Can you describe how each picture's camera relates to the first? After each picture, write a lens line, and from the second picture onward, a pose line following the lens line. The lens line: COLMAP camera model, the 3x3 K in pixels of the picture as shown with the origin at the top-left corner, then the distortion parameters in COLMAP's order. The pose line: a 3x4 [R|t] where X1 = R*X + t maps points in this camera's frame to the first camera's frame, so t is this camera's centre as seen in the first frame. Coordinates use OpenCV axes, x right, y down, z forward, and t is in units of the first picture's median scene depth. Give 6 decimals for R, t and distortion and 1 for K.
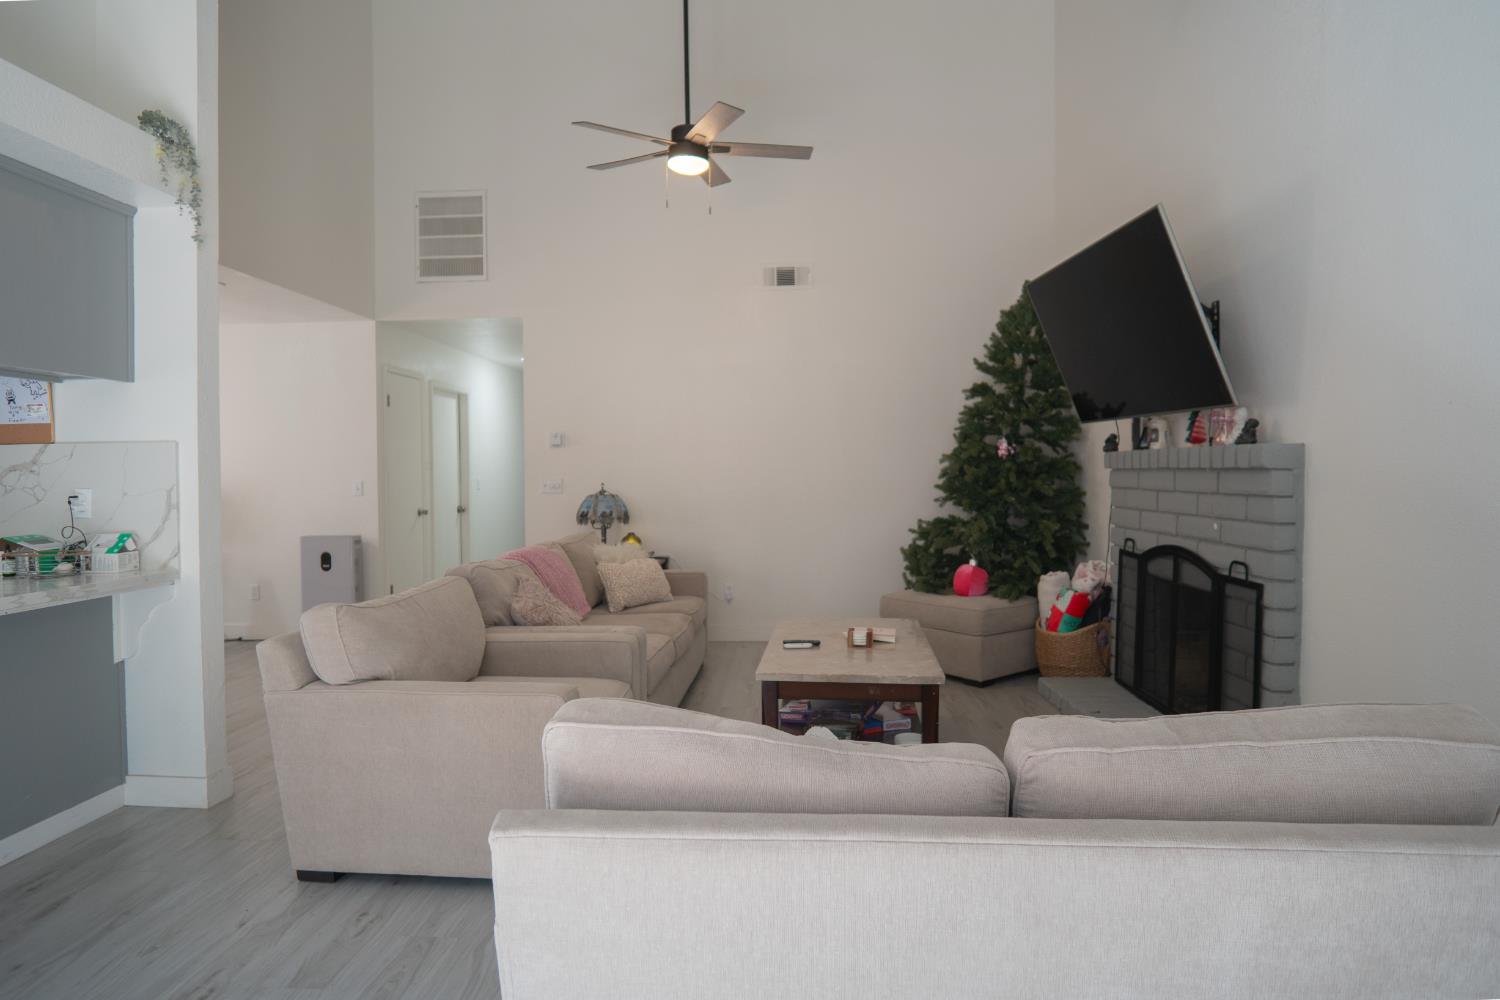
lens RADIAL K [[852.6, 0, 744.5], [0, 852.6, 490.9], [0, 0, 1]] dist [-0.005465, 0.000237]
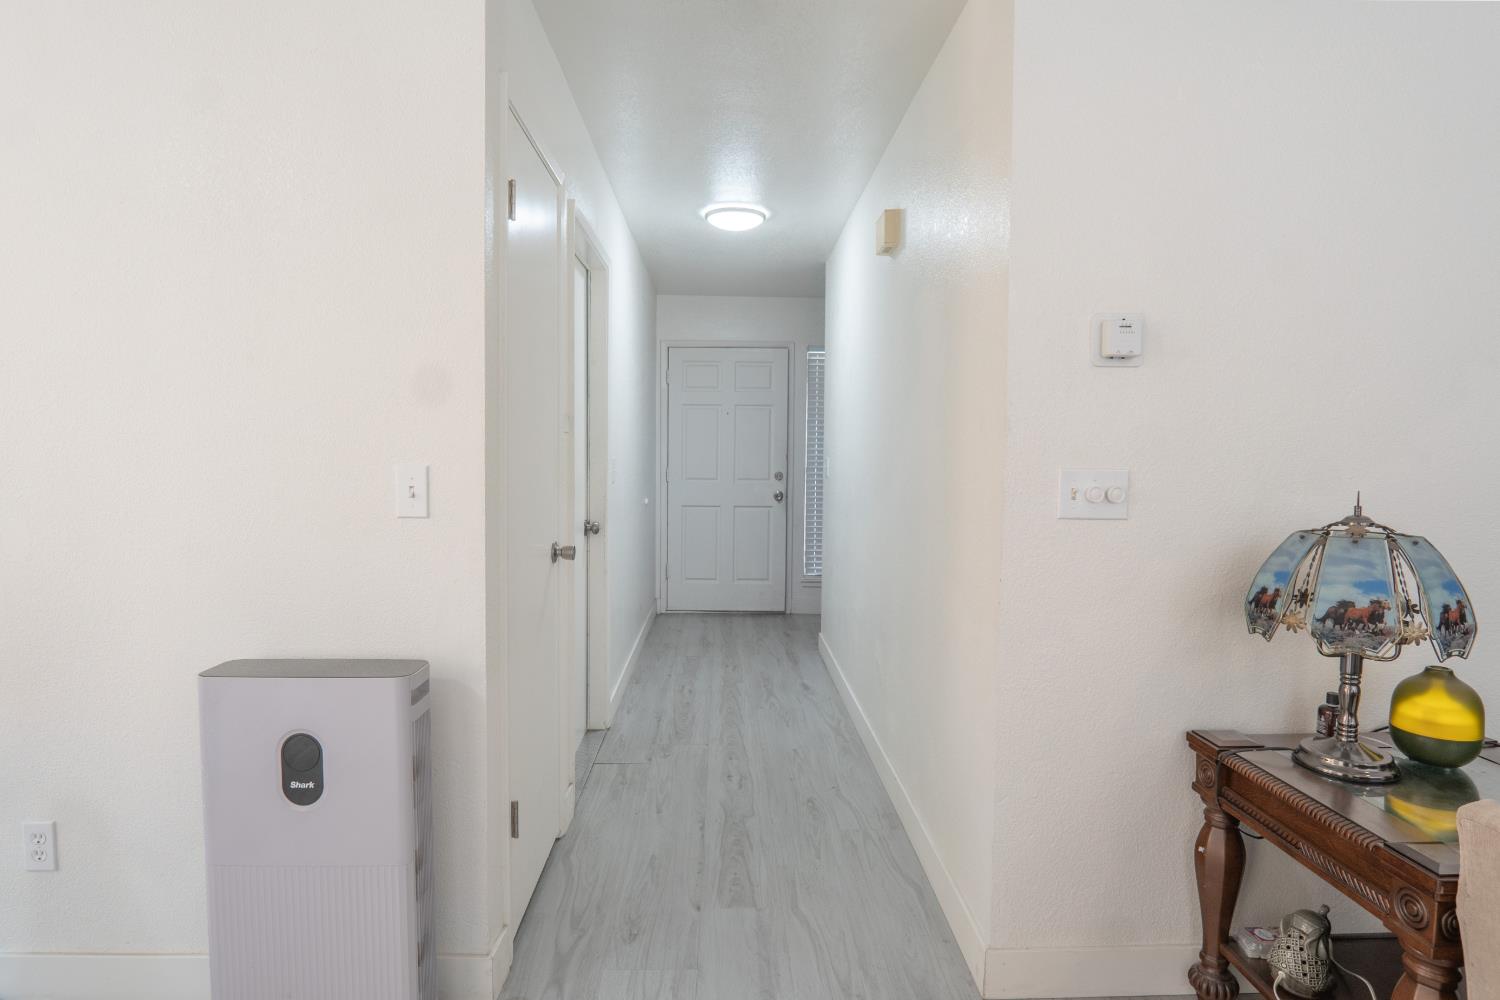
lens RADIAL K [[817.1, 0, 751.0], [0, 817.1, 492.1], [0, 0, 1]] dist [-0.024478, 0.001001]
pose [[0.994481, 0.013775, 0.104012, -0.541183], [-0.017127, 0.999360, 0.031397, -0.019818], [-0.103513, -0.033005, 0.994080, 1.051122]]
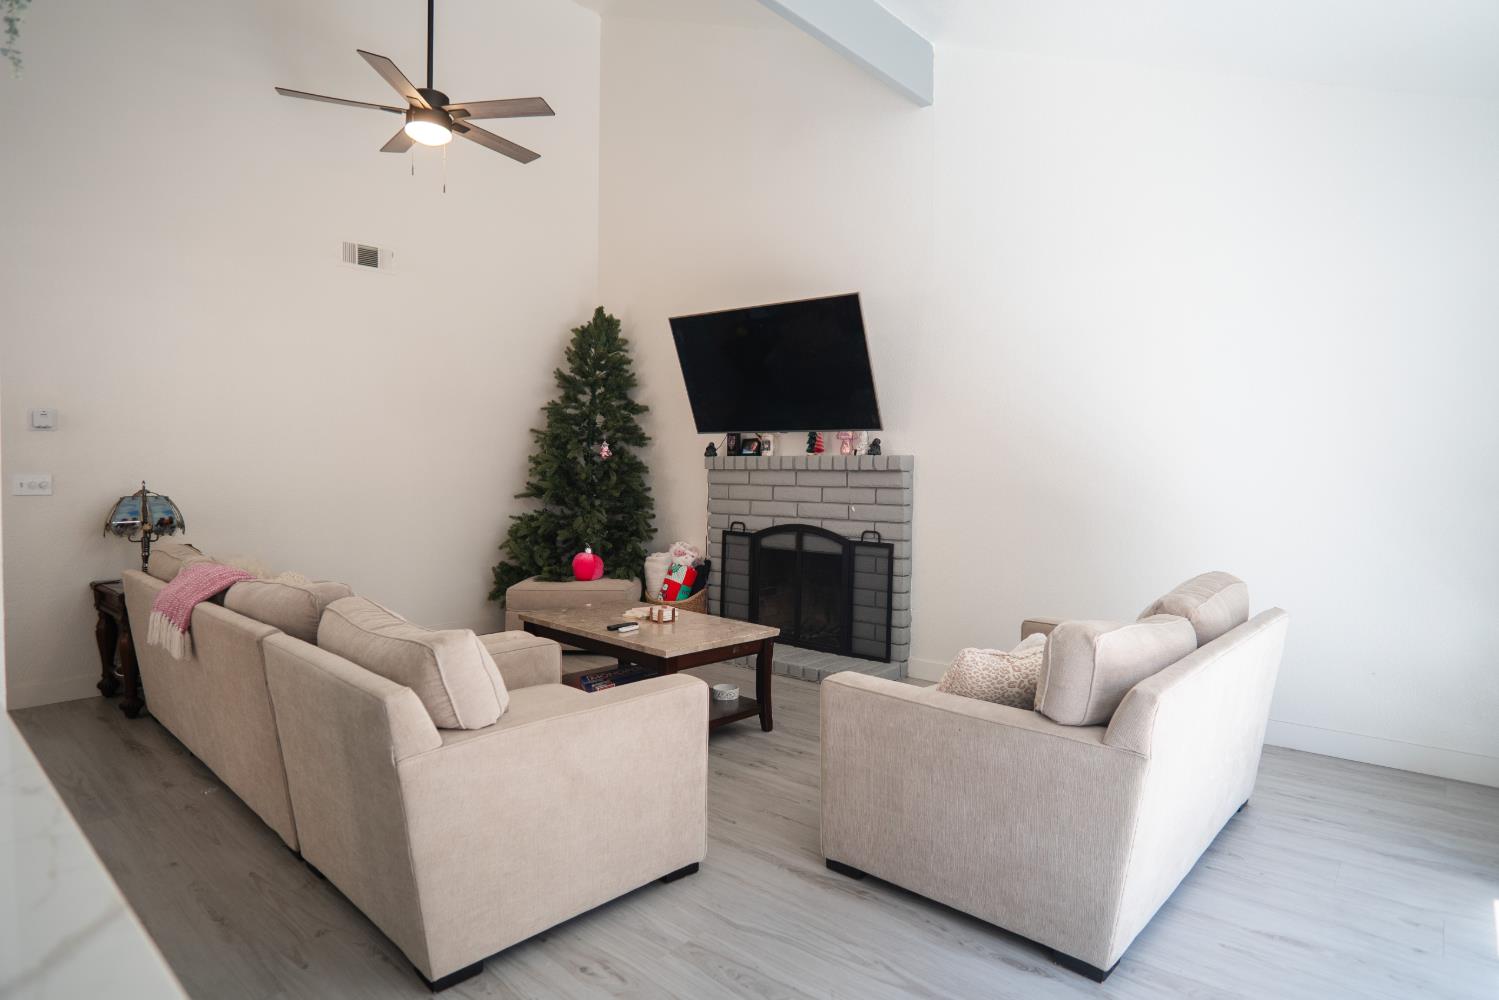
lens RADIAL K [[816.6, 0, 750.5], [0, 816.6, 492.1], [0, 0, 1]] dist [-0.024478, 0.001001]
pose [[0.626970, -0.010459, 0.778973, -0.533203], [0.008239, 0.999943, 0.006794, 0.000559], [-0.779000, 0.002159, 0.627020, 0.184229]]
